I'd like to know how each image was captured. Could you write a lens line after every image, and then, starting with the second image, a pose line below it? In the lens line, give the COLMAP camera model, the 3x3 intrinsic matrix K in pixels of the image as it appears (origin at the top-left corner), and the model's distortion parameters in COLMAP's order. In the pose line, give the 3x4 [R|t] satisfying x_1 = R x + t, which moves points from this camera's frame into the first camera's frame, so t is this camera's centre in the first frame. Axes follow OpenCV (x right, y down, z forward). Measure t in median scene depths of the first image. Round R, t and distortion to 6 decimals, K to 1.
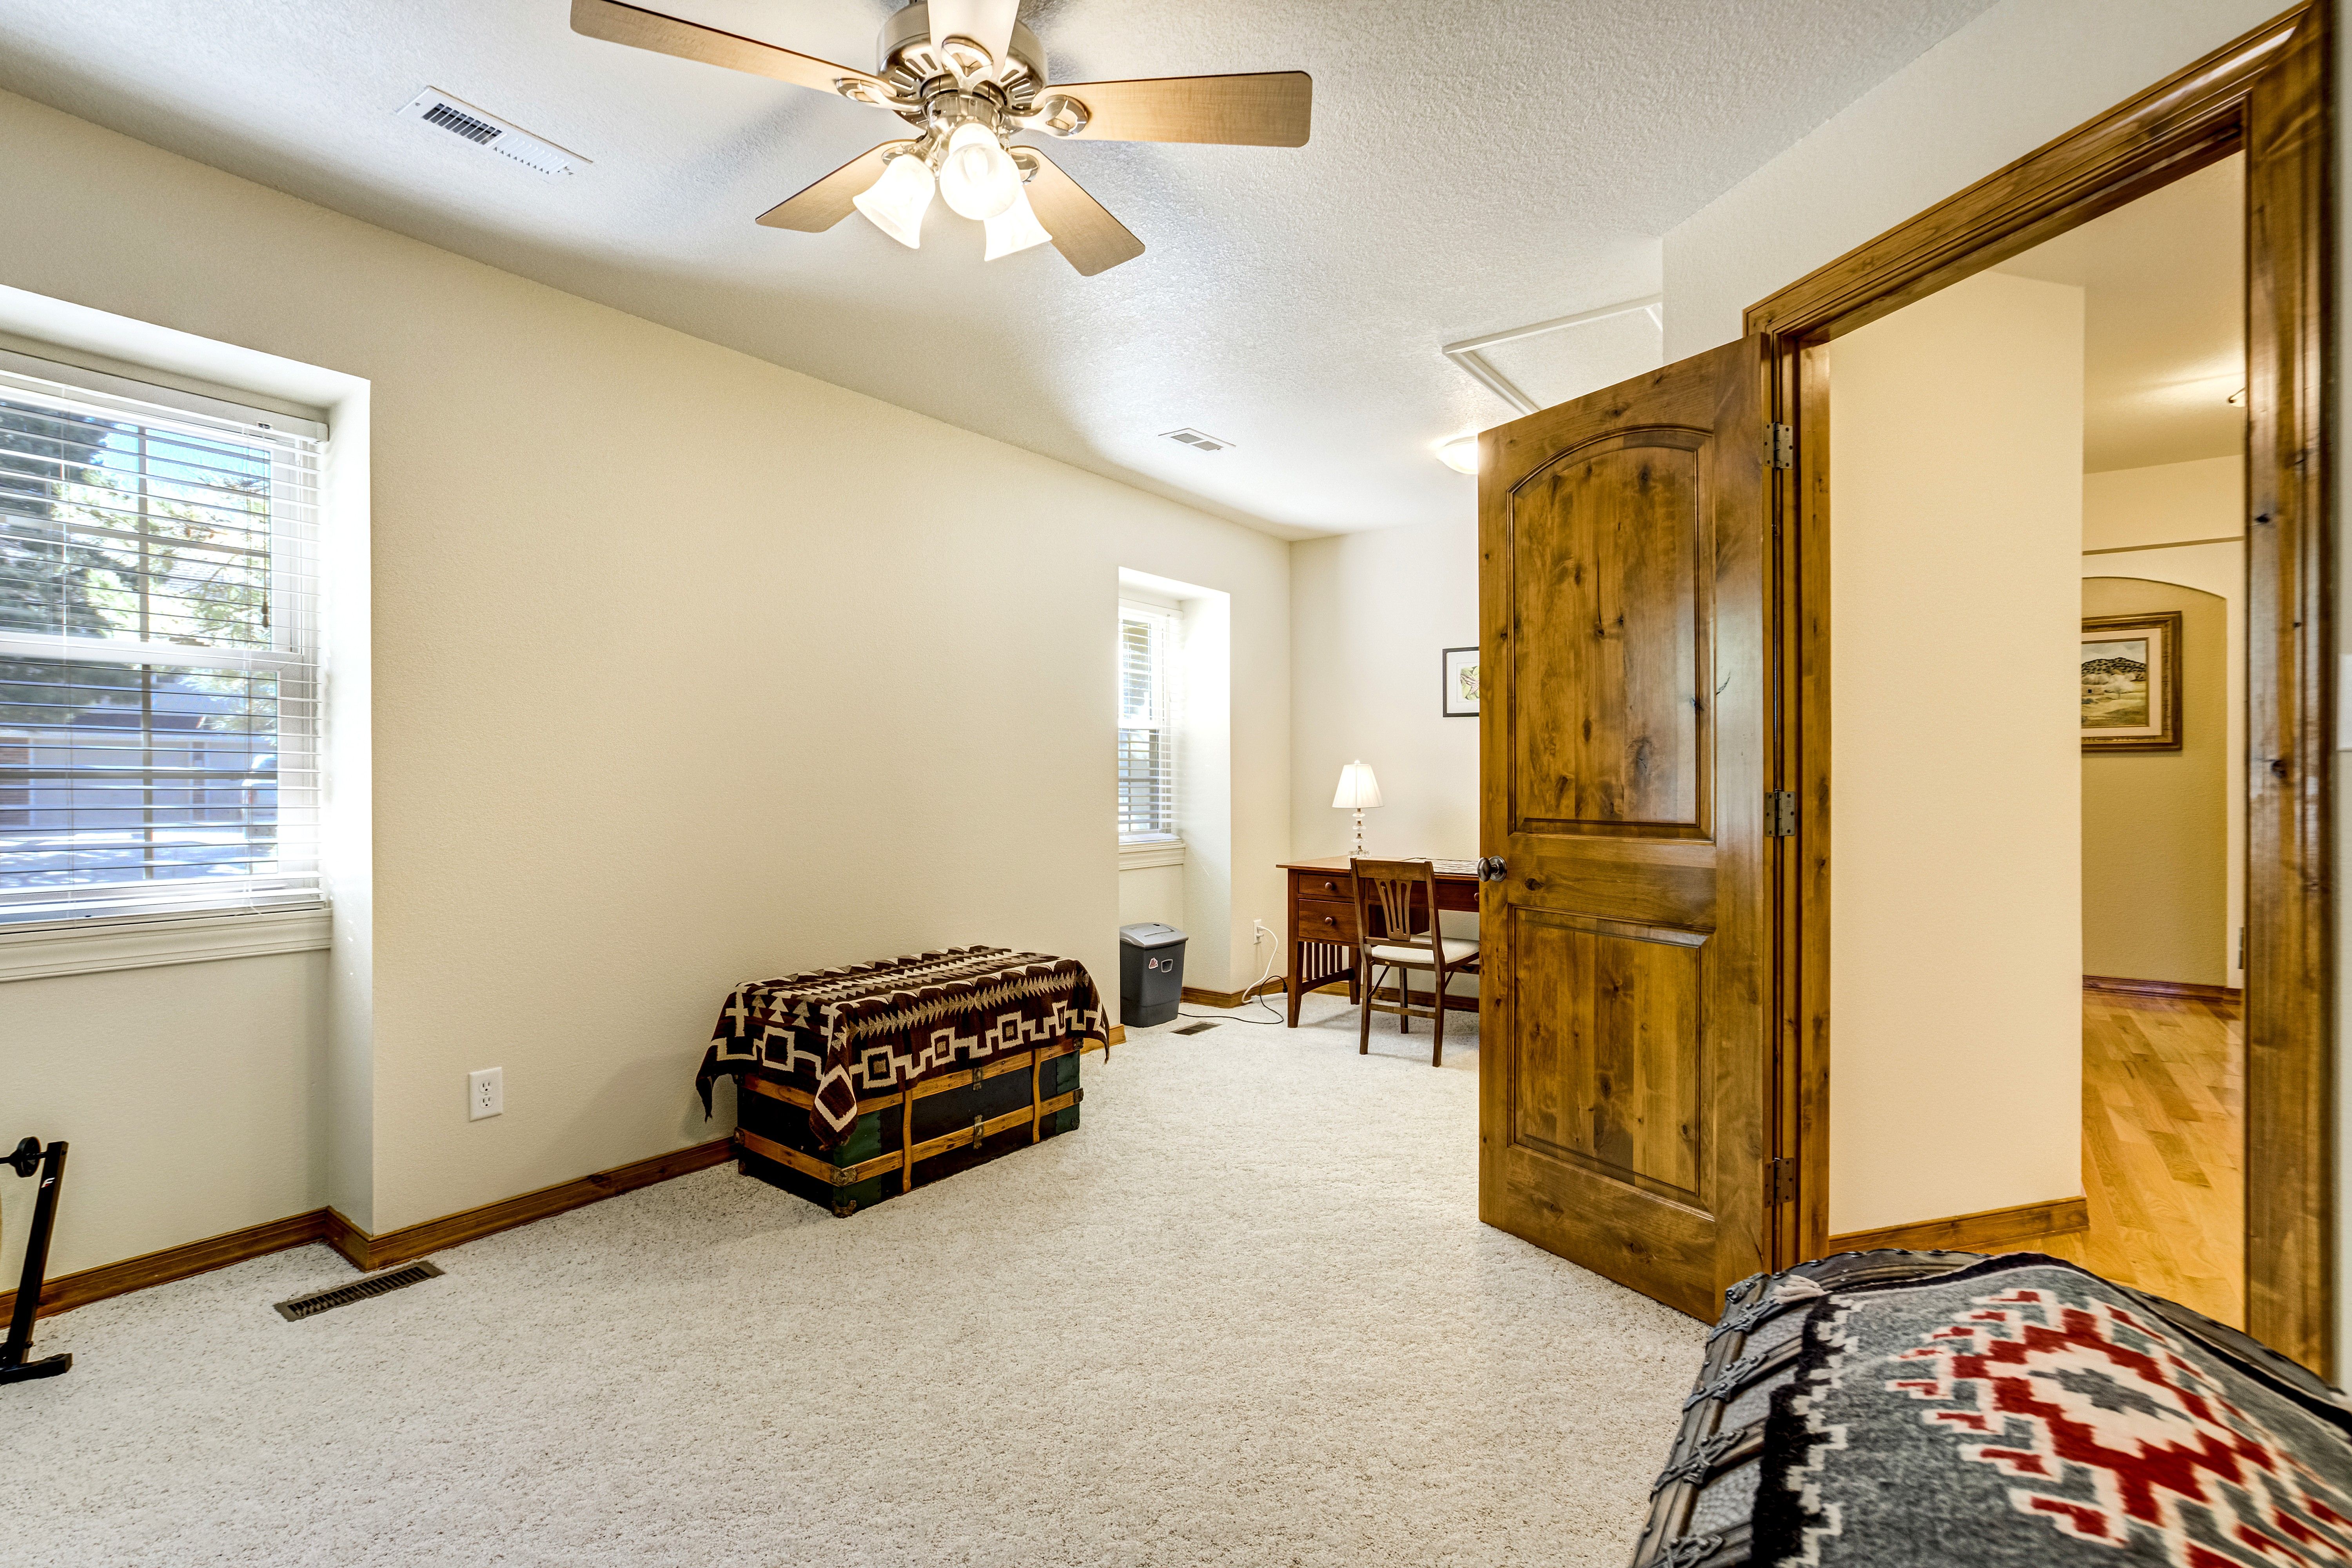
lens RADIAL K [[1113.4, 0, 1202.1], [0, 1113.4, 777.3], [0, 0, 1]] dist [-0.037335, 0.015568]
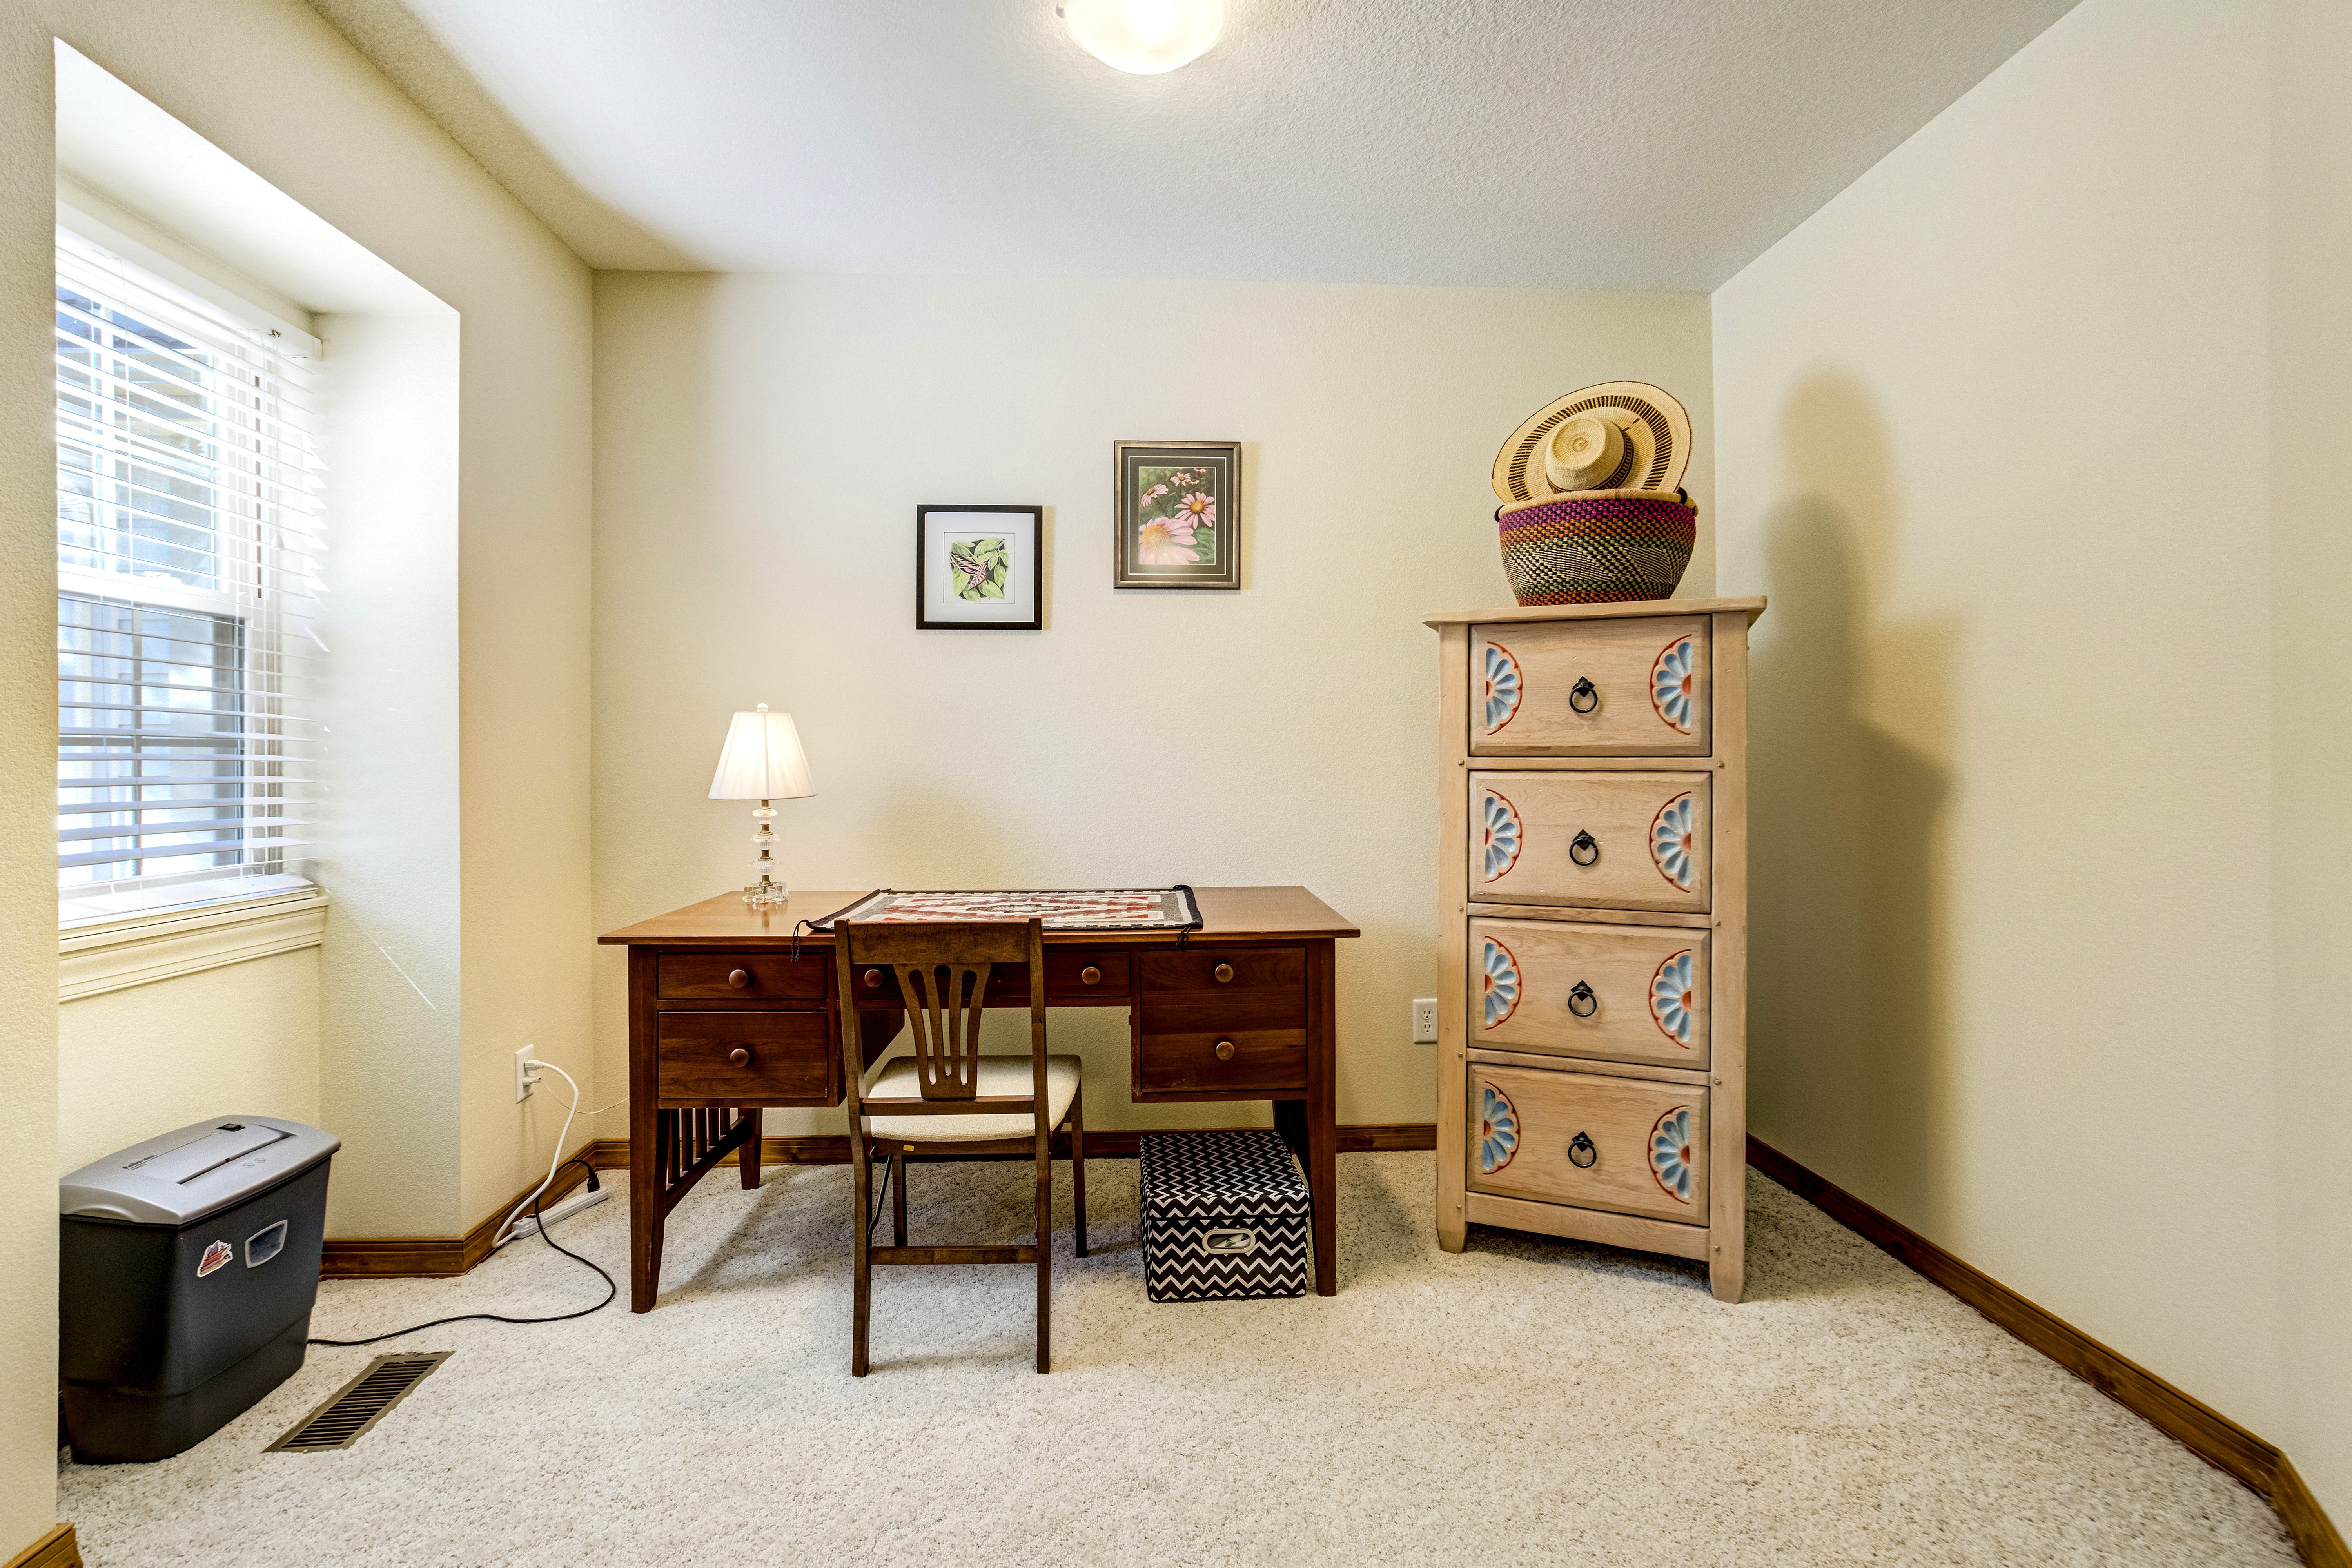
lens RADIAL K [[1113.4, 0, 1202.1], [0, 1113.4, 777.3], [0, 0, 1]] dist [-0.037335, 0.015568]
pose [[0.795459, -0.004751, 0.605988, -0.002781], [0.006990, 0.999975, -0.001336, 0.018288], [-0.605967, 0.005299, 0.795472, 0.486620]]
